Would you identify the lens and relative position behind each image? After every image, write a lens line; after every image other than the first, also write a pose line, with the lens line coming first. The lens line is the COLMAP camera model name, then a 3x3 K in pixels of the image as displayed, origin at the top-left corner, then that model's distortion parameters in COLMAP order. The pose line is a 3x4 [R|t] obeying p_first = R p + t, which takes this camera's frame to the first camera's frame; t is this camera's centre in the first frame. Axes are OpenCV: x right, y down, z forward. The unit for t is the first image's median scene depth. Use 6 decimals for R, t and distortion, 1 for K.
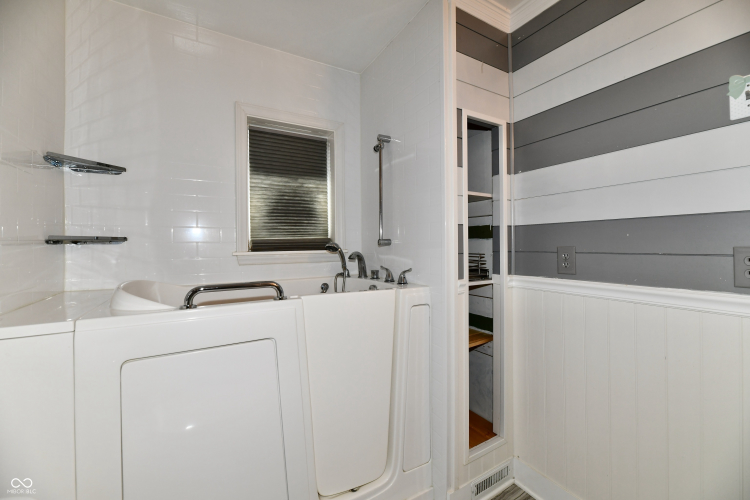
lens RADIAL K [[305.7, 0, 375.2], [0, 305.7, 247.7], [0, 0, 1]] dist [0.000977, -0.001918]
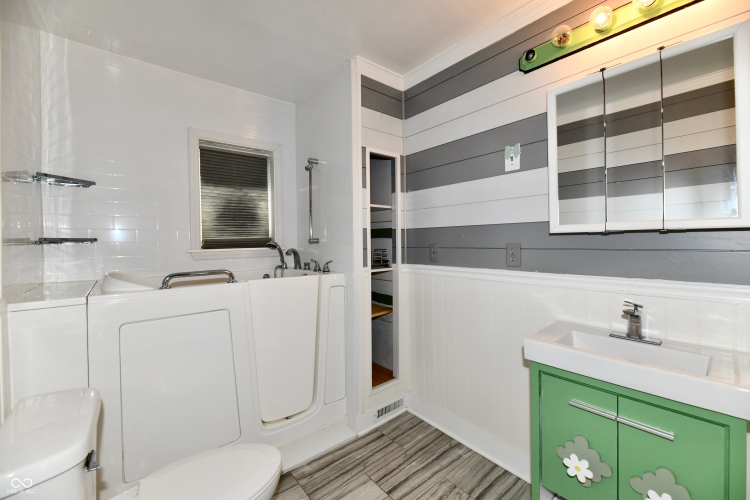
lens RADIAL K [[305.7, 0, 375.3], [0, 305.7, 245.6], [0, 0, 1]] dist [0.000977, -0.001918]
pose [[0.985312, -0.007118, 0.170613, 0.073287], [0.006621, 0.999972, 0.003481, -0.001530], [-0.170633, -0.002301, 0.985332, -0.365509]]
